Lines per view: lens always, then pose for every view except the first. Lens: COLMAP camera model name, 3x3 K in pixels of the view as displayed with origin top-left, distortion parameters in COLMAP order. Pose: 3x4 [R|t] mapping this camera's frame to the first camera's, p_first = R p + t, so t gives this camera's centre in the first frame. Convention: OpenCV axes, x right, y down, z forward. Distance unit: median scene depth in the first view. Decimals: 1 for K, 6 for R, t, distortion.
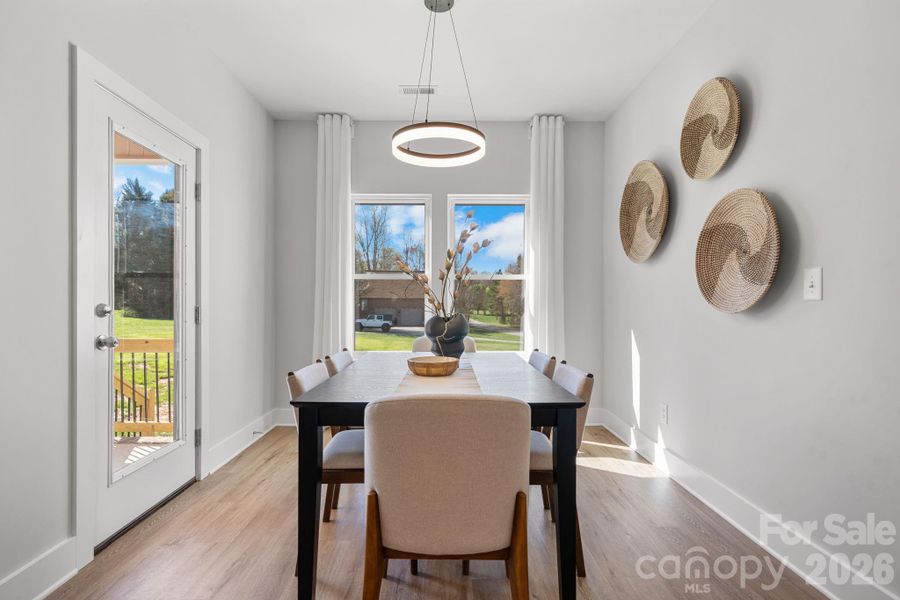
lens RADIAL K [[436.7, 0, 449.8], [0, 436.7, 306.5], [0, 0, 1]] dist [0.003101, -0.001431]
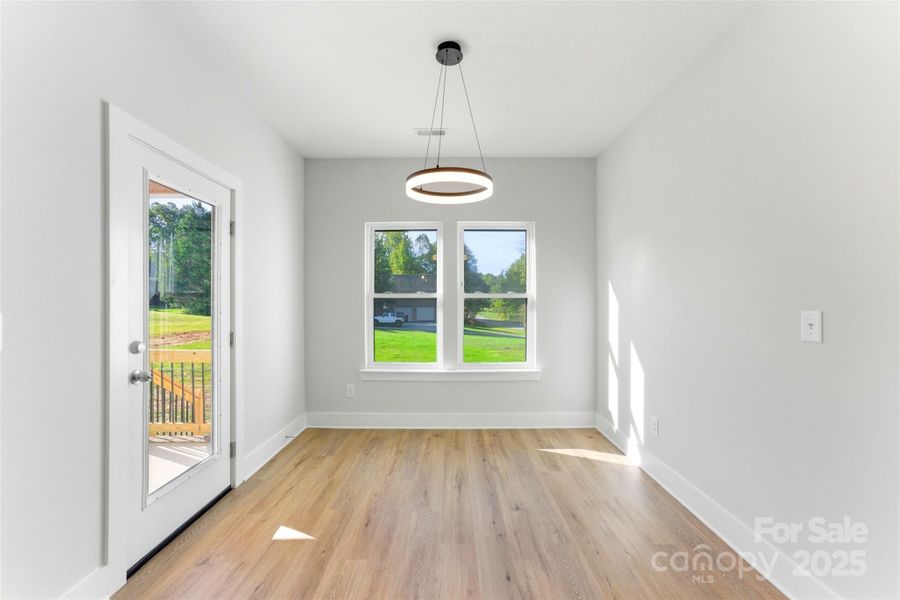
lens RADIAL K [[365.9, 0, 453.1], [0, 365.9, 303.2], [0, 0, 1]] dist [-0.004874, 0.004426]
pose [[0.999876, -0.002380, -0.015541, -0.002152], [0.002332, 0.999993, -0.003075, -0.071858], [0.015548, 0.003038, 0.999875, 0.085869]]
